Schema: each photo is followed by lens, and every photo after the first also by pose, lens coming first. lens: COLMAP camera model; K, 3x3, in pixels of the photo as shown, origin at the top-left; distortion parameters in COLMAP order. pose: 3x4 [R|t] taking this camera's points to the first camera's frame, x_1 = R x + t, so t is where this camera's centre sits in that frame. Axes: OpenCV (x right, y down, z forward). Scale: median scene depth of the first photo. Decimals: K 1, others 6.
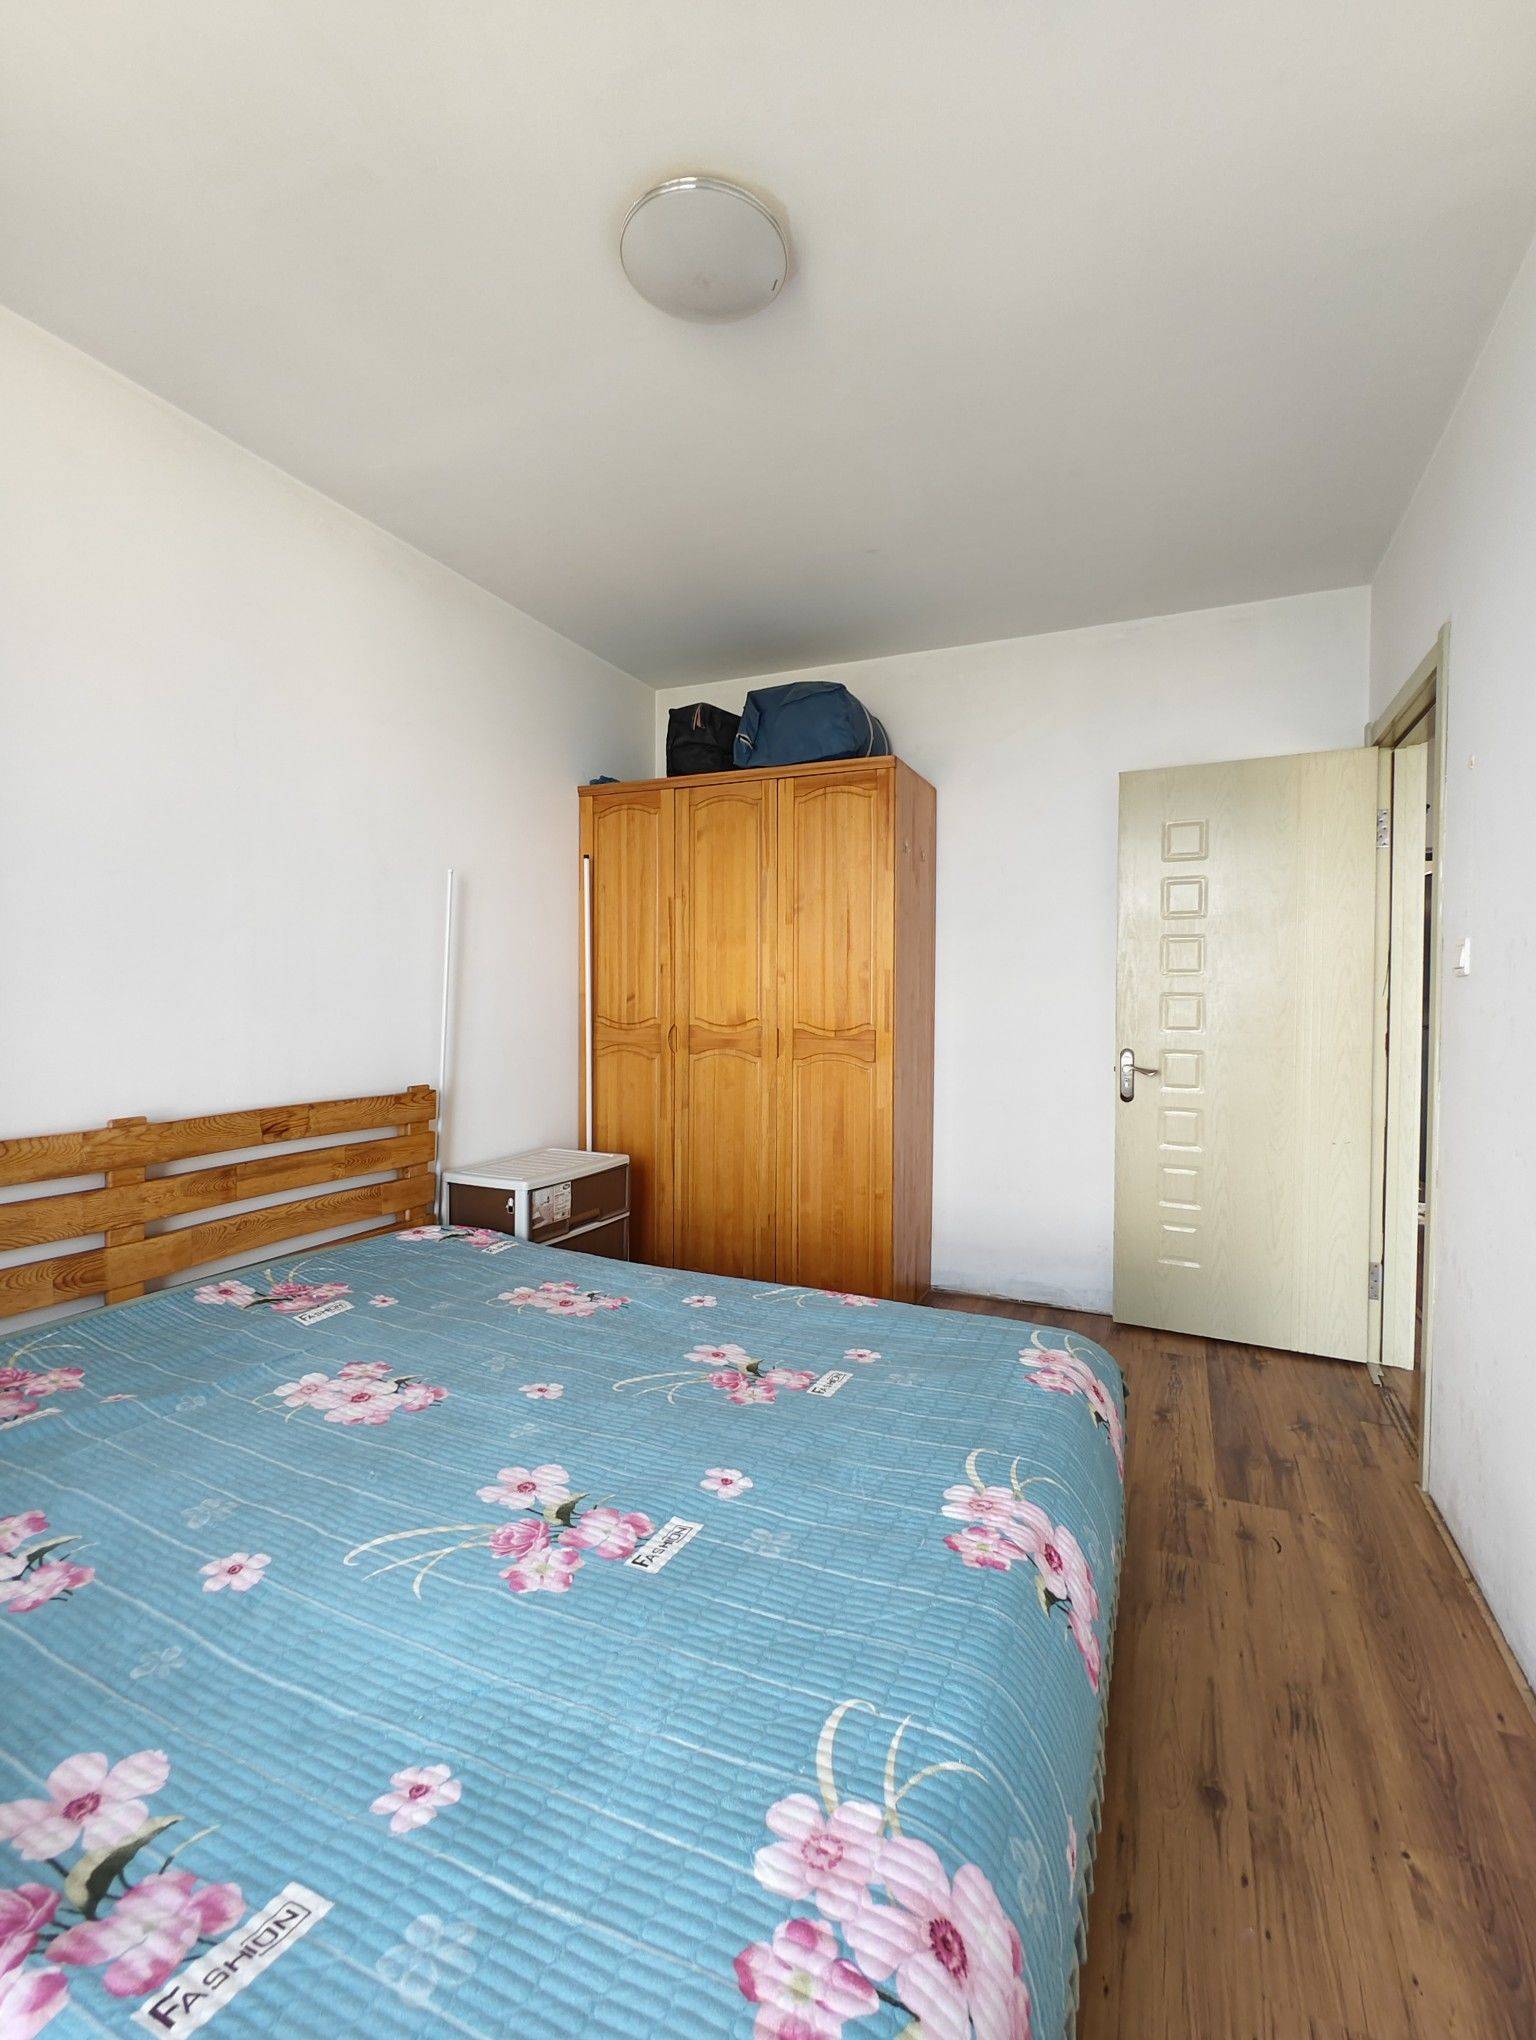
lens RADIAL K [[911.3, 0, 778.7], [0, 911.3, 1013.7], [0, 0, 1]] dist [0.003208, 0.000216]
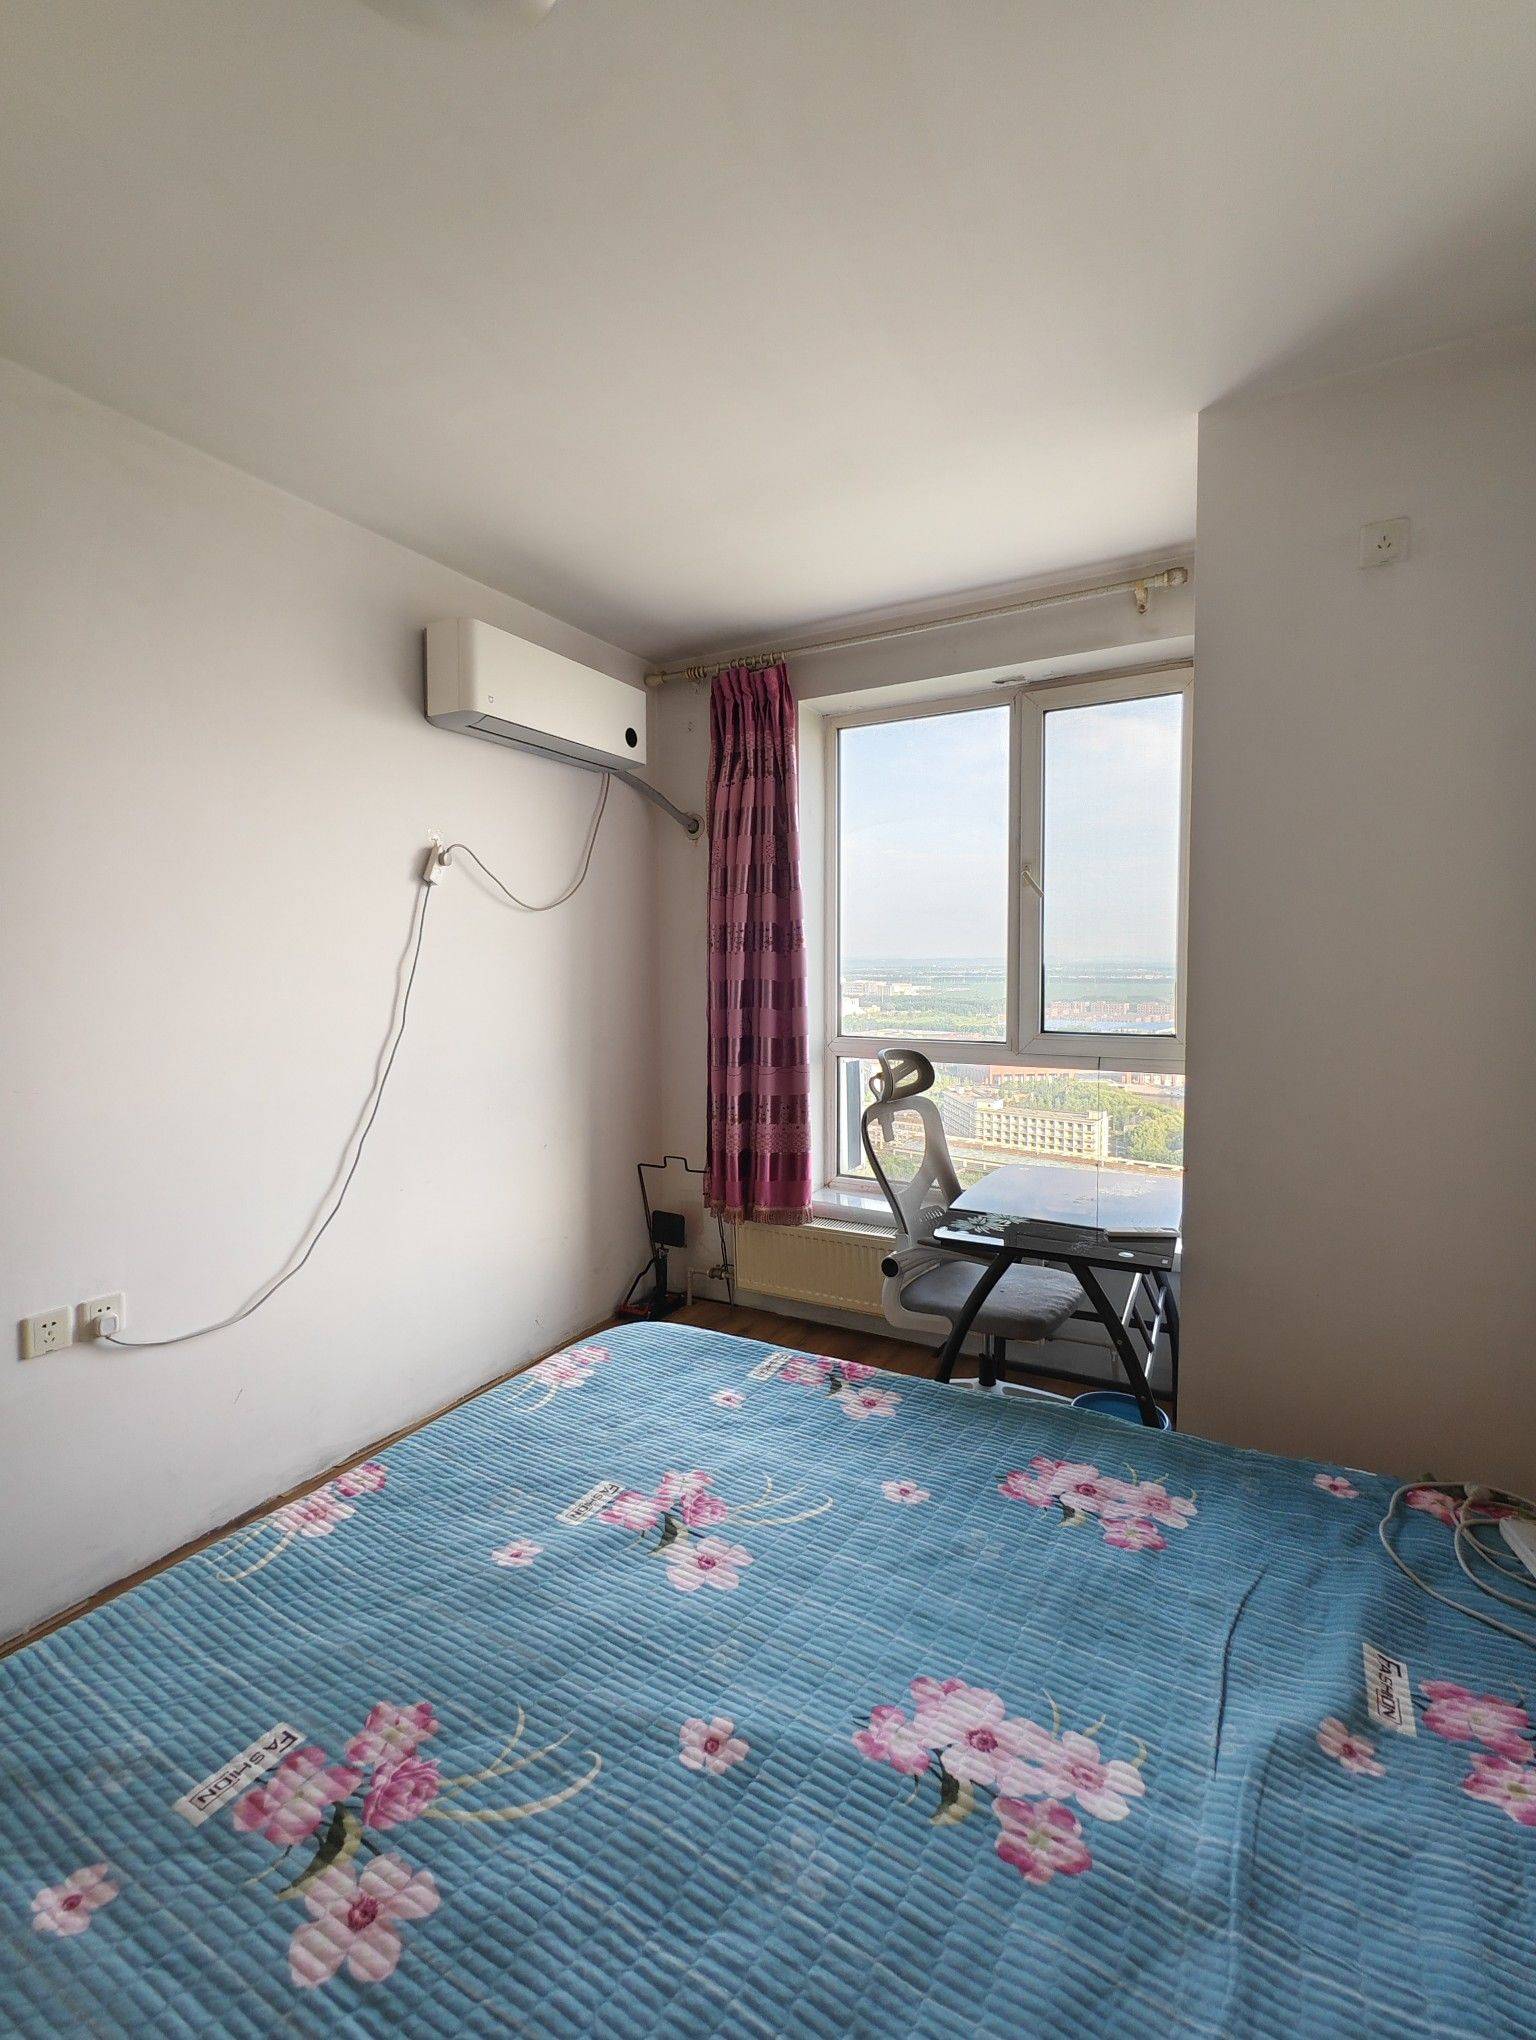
lens RADIAL K [[911.3, 0, 778.7], [0, 911.3, 1013.7], [0, 0, 1]] dist [0.003208, 0.000216]
pose [[-0.995764, -0.003354, 0.091886, -0.453744], [0.003707, 0.997058, 0.076563, -0.181359], [-0.091873, 0.076580, -0.992822, 1.984903]]
